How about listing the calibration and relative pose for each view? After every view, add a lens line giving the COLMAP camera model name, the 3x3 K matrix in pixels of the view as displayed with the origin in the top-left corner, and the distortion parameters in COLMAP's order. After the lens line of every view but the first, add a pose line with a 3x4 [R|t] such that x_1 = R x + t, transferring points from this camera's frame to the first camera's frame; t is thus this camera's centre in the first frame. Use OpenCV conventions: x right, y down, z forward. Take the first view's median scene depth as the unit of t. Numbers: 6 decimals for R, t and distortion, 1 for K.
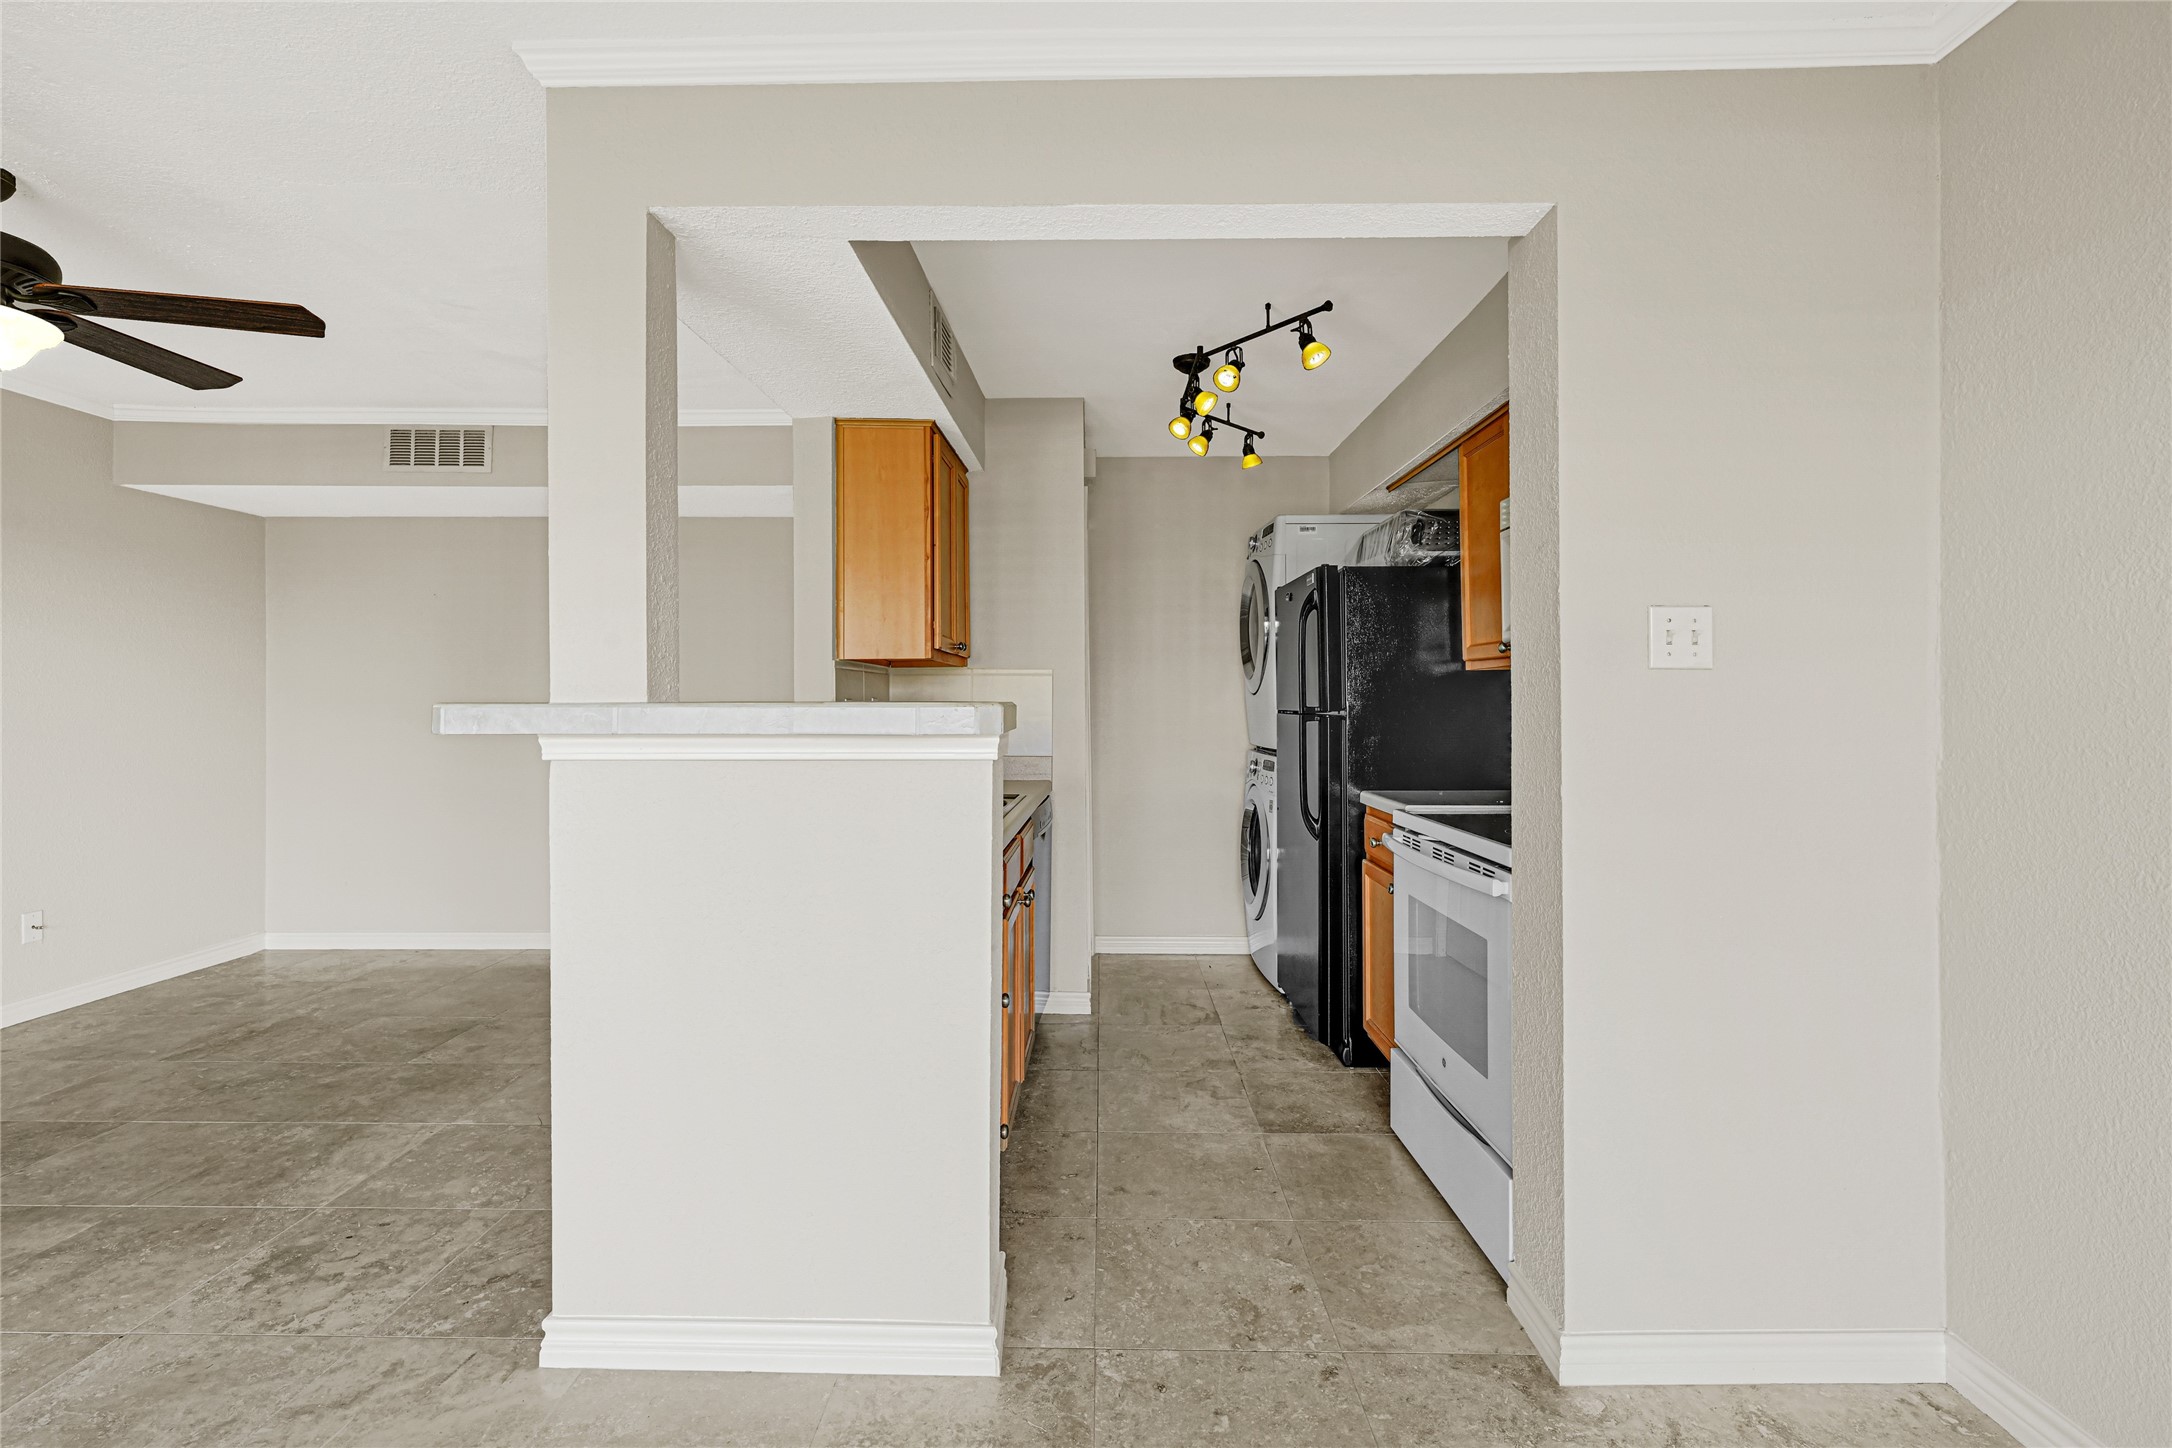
lens RADIAL K [[964.9, 0, 1084.7], [0, 964.9, 703.3], [0, 0, 1]] dist [0.000373, 0.000104]
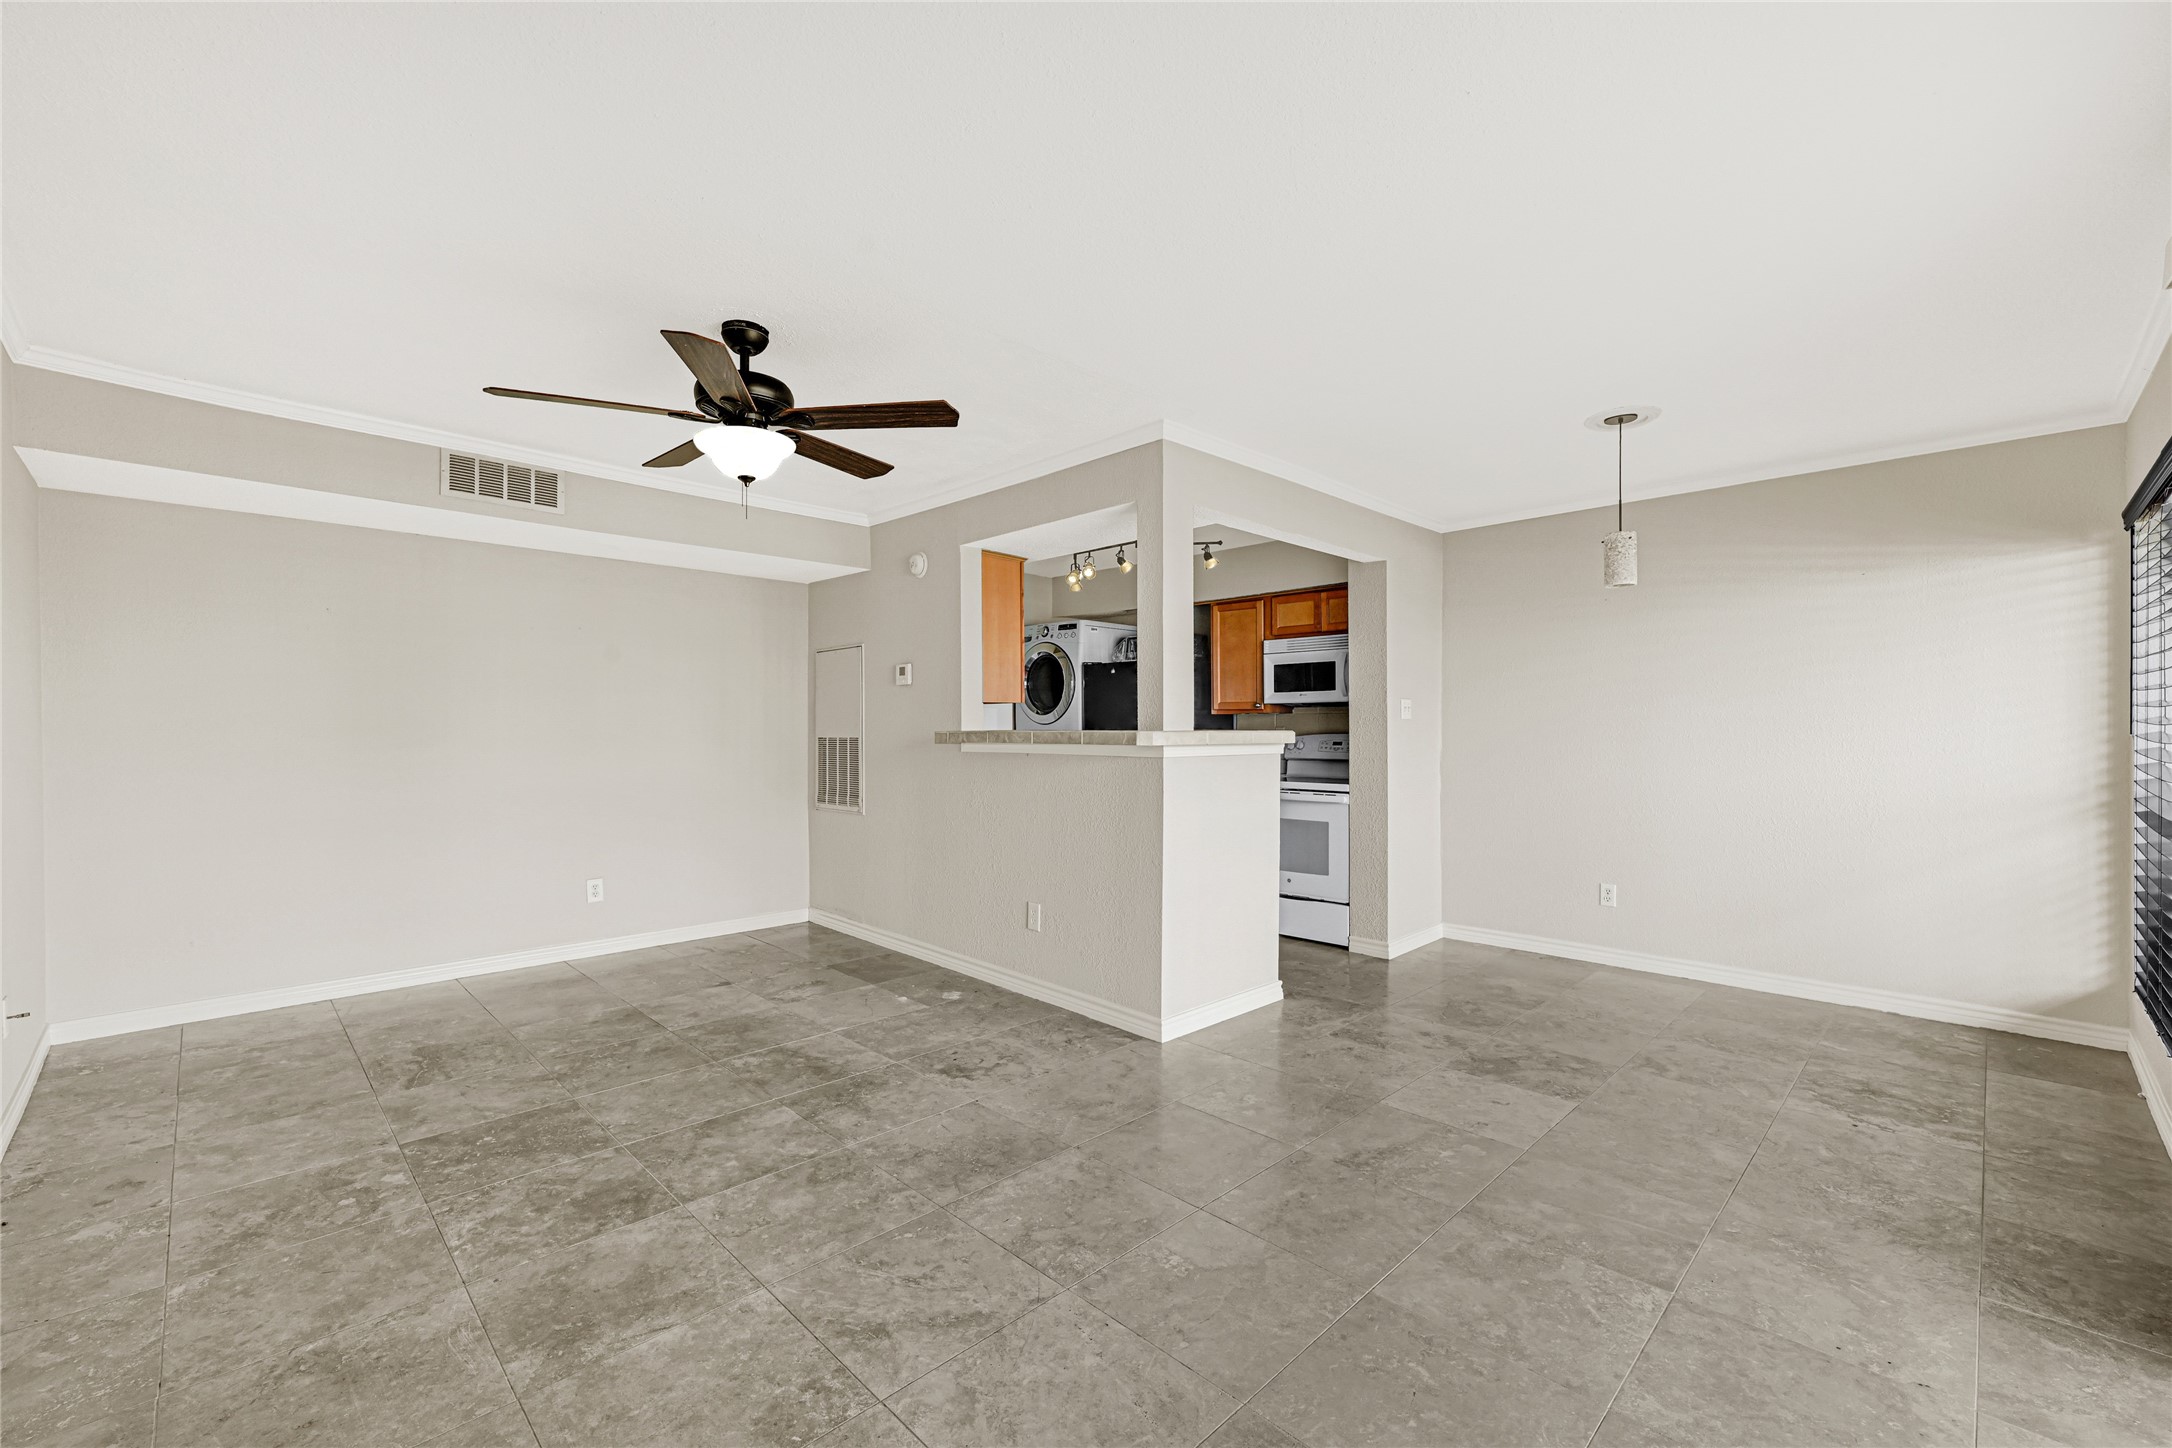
lens RADIAL K [[890.9, 0, 1086.0], [0, 890.9, 724.0], [0, 0, 1]] dist [-0.000082, -0.000055]
pose [[0.702526, 0.004766, 0.711642, -1.093594], [-0.002669, 0.999988, -0.004063, -0.003712], [-0.711653, 0.000955, 0.702531, -0.136783]]
